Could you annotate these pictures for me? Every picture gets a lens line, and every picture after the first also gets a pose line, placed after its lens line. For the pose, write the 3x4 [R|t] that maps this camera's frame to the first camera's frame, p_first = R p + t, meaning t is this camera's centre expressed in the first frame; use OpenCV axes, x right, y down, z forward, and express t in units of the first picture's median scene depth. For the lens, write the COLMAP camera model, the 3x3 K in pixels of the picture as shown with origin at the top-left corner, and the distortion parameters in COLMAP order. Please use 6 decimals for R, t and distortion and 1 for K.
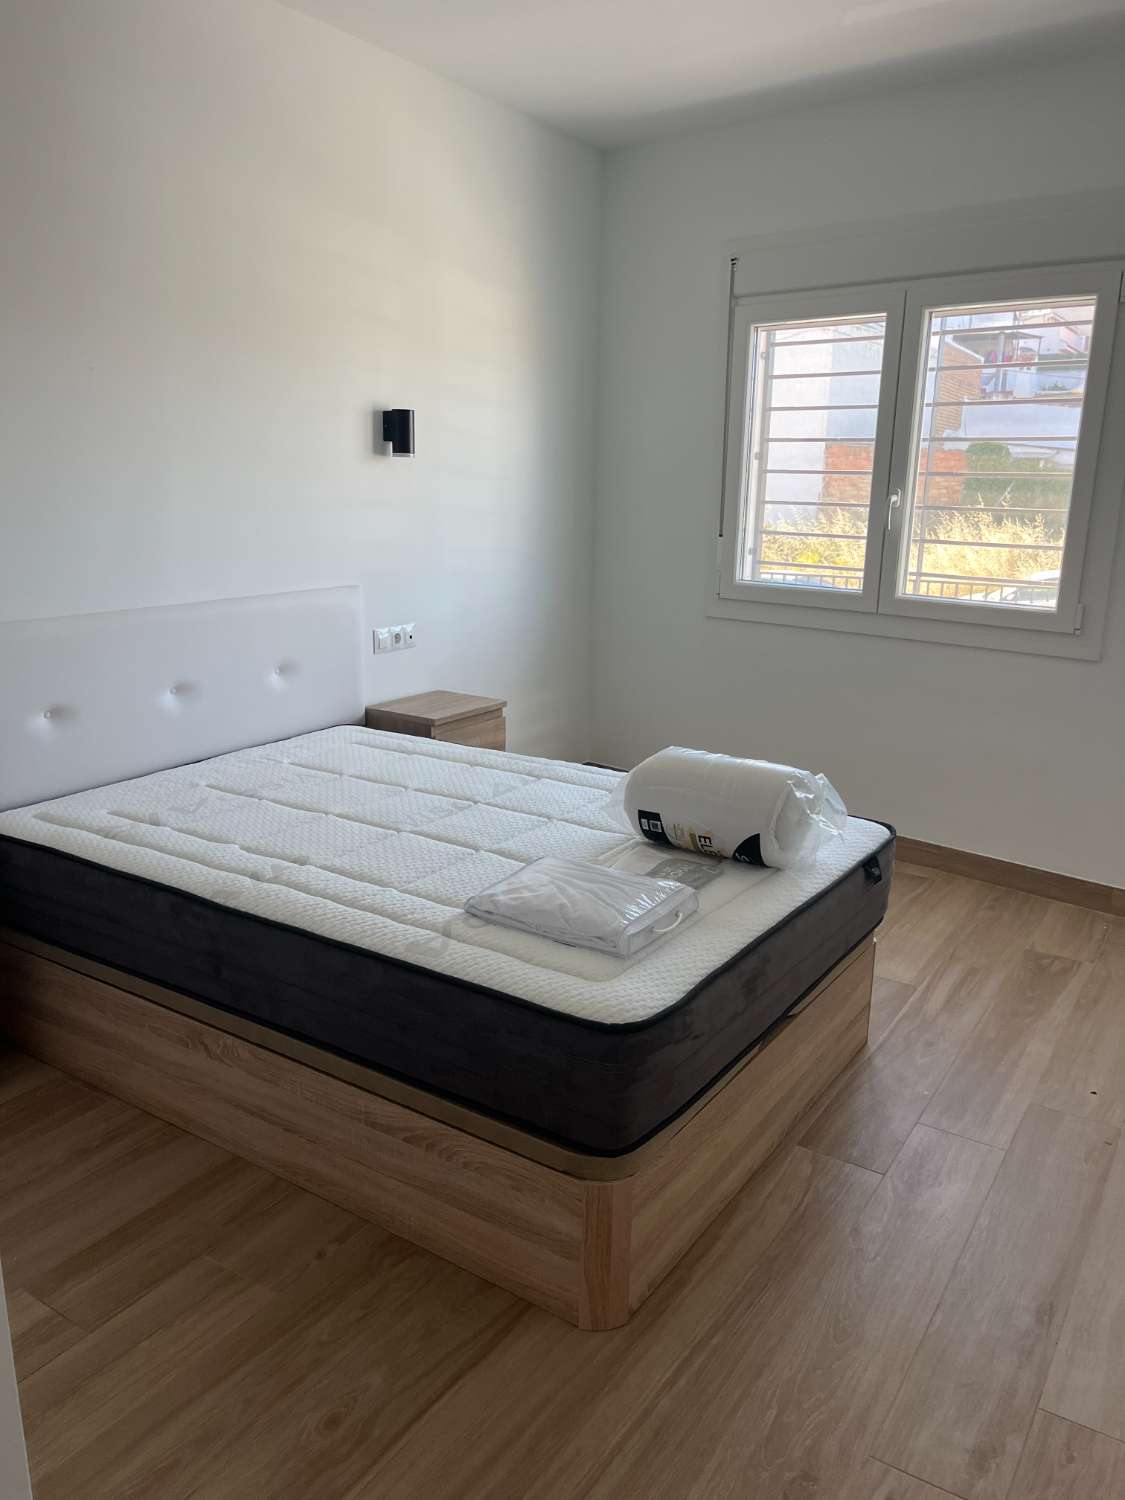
lens RADIAL K [[1120.8, 0, 562.5], [0, 1120.8, 750.0], [0, 0, 1]] dist [0.078207, -0.113063]
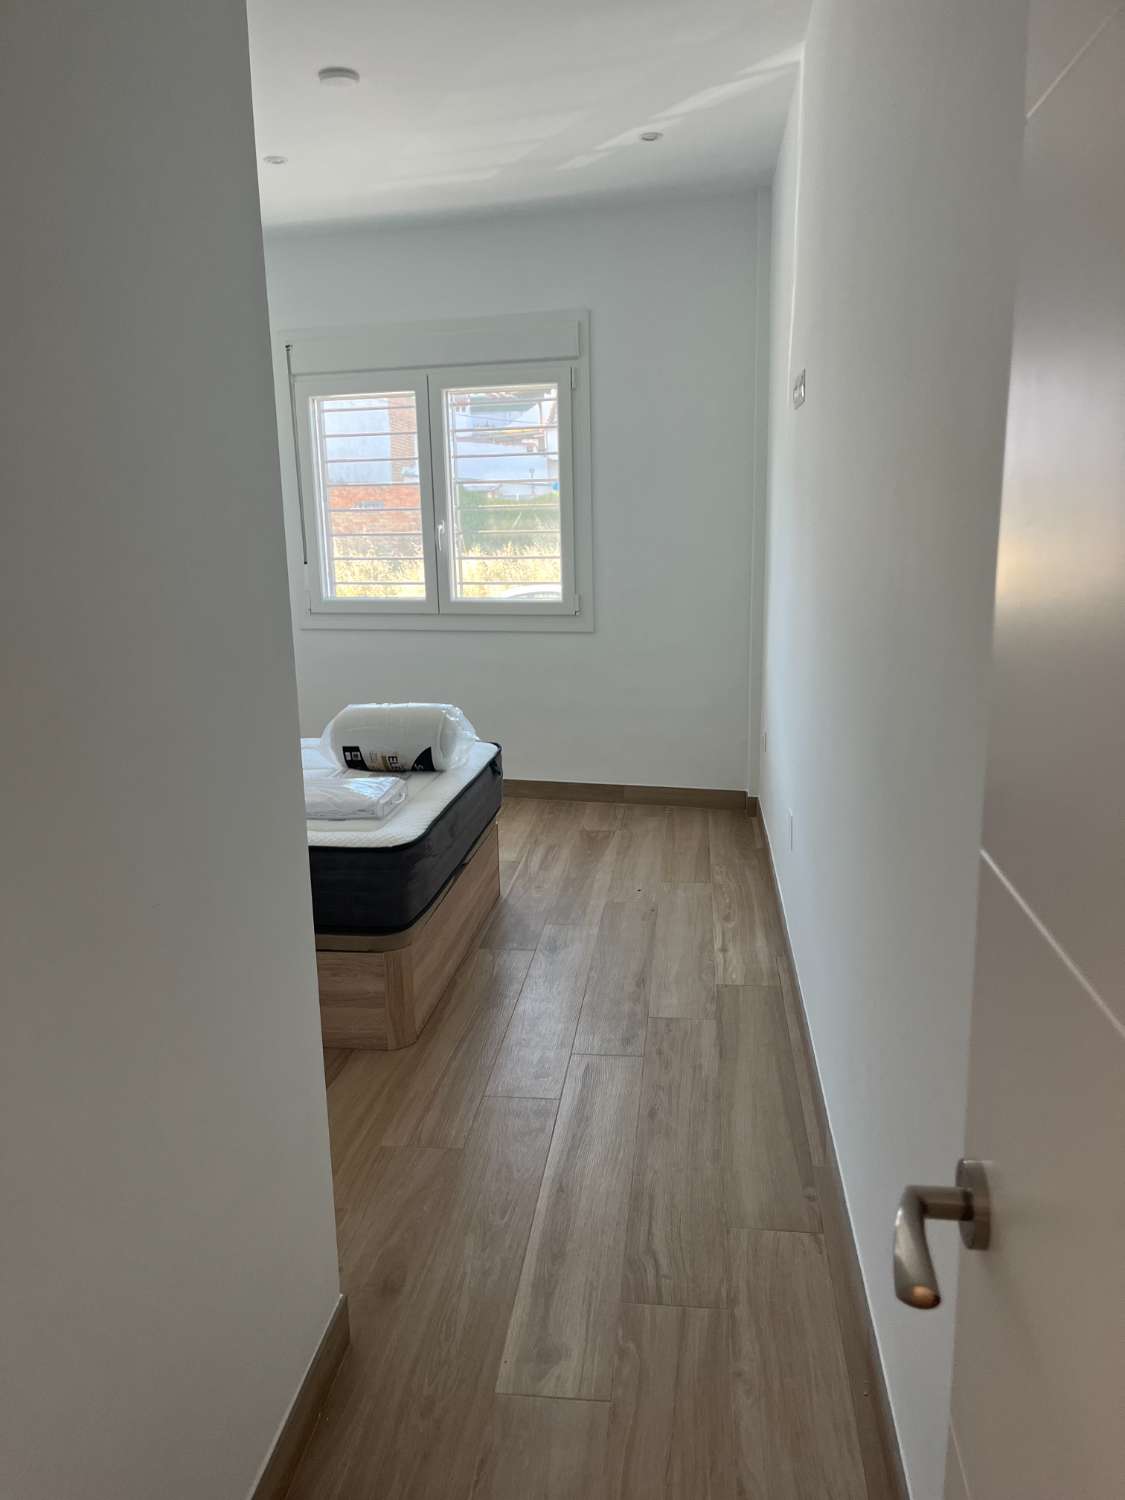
lens RADIAL K [[1120.8, 0, 562.5], [0, 1120.8, 750.0], [0, 0, 1]] dist [0.078207, -0.113063]
pose [[0.896886, -0.131959, 0.422116, -0.269913], [0.144807, 0.989459, 0.001640, 0.089772], [-0.417882, 0.059655, 0.906540, -0.398554]]
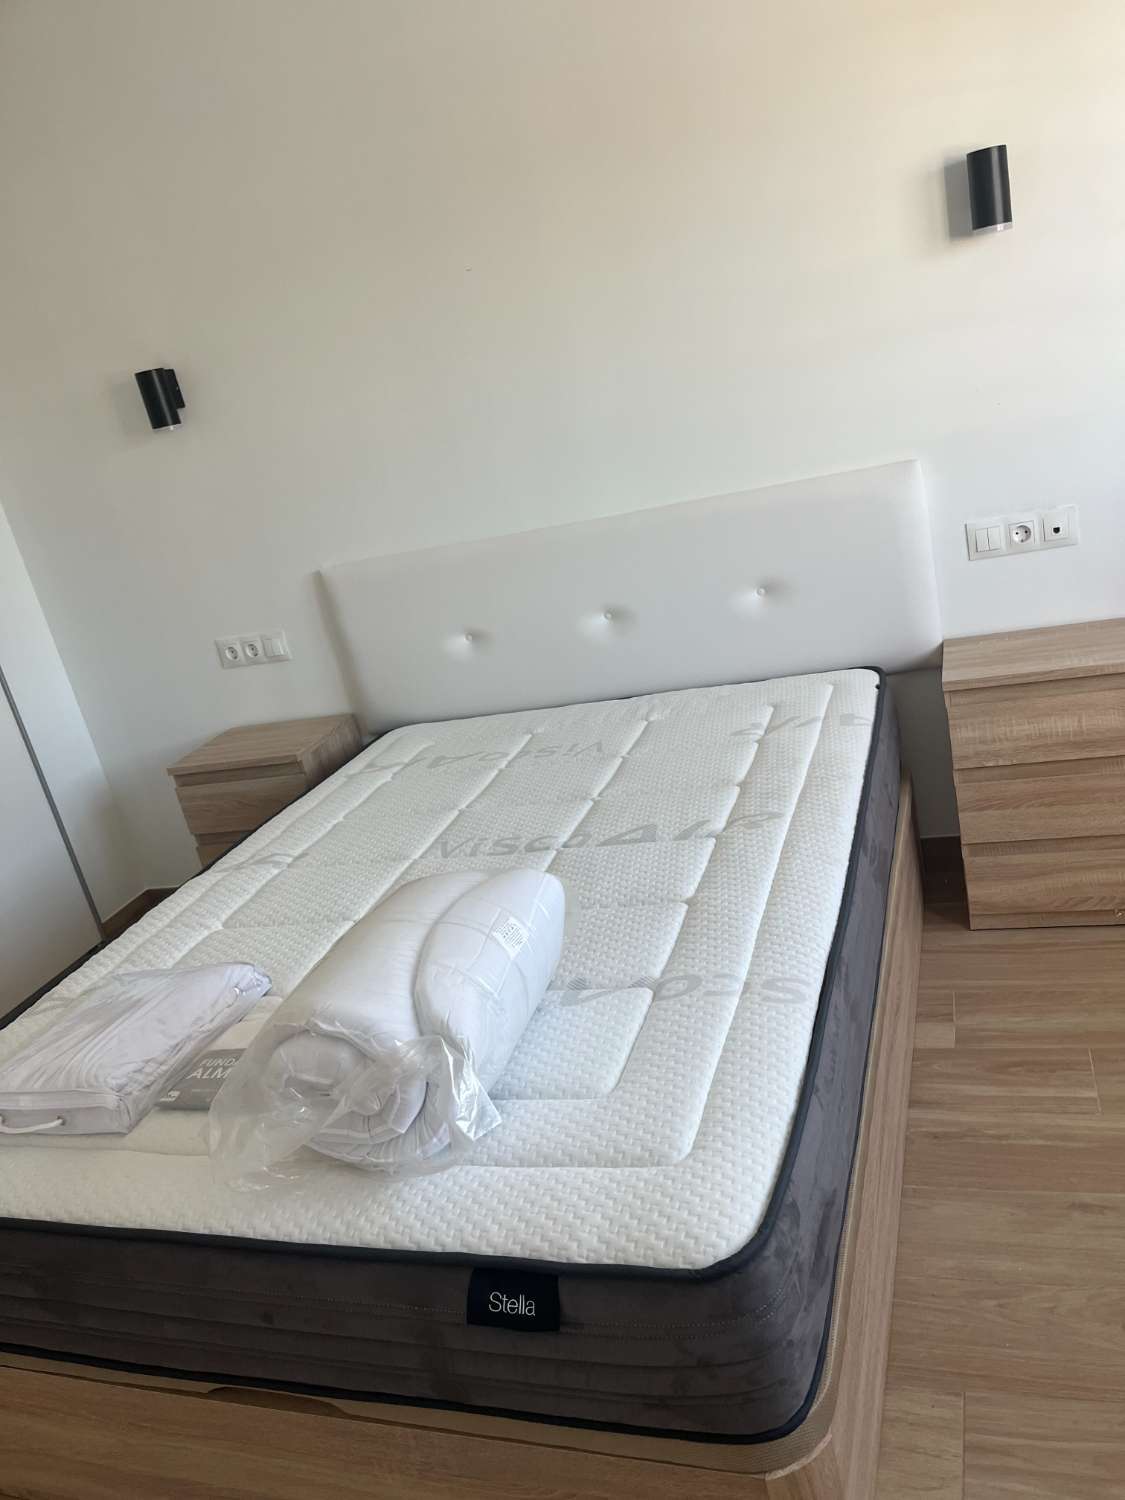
lens RADIAL K [[1129.4, 0, 561.5], [0, 1129.4, 763.6], [0, 0, 1]] dist [0.070476, -0.102631]
pose [[0.259095, 0.244786, -0.934318, 0.578928], [-0.016657, 0.968340, 0.249080, -0.182733], [0.965708, -0.048973, 0.254970, 0.829730]]
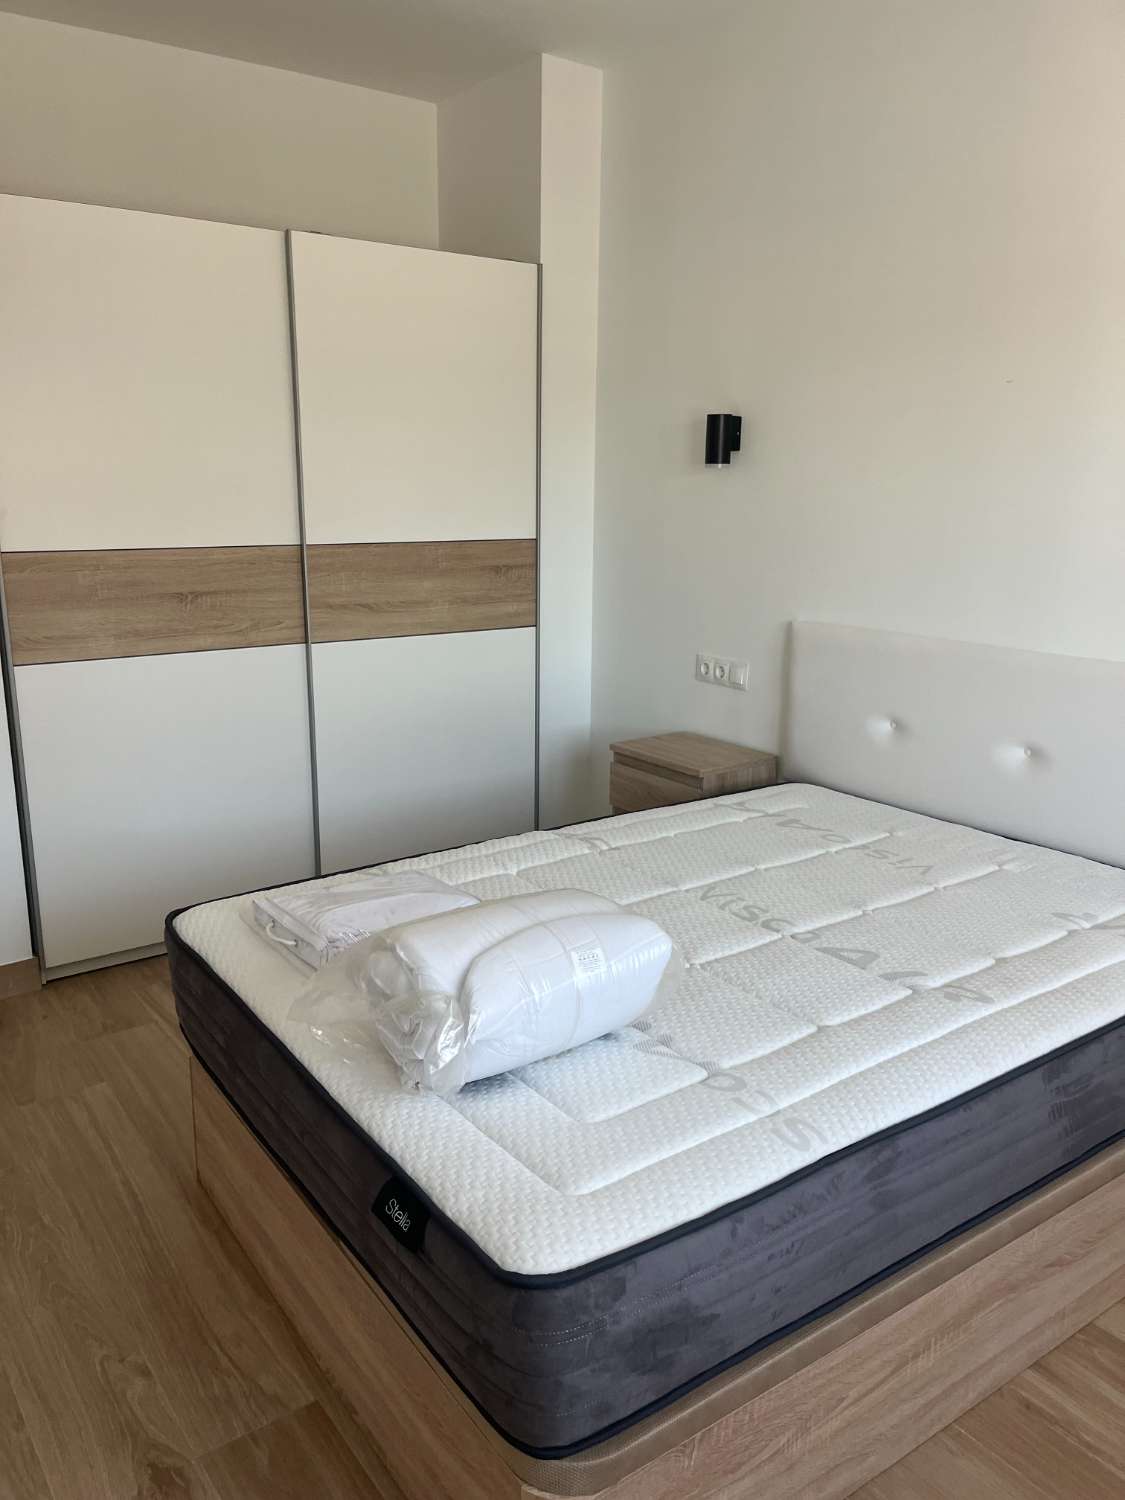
lens RADIAL K [[1129.4, 0, 561.5], [0, 1129.4, 763.6], [0, 0, 1]] dist [0.070476, -0.102631]
pose [[-0.356738, 0.209761, -0.910351, 0.634126], [-0.238918, 0.921574, 0.305972, -0.251274], [0.903137, 0.326651, -0.278645, 1.048679]]
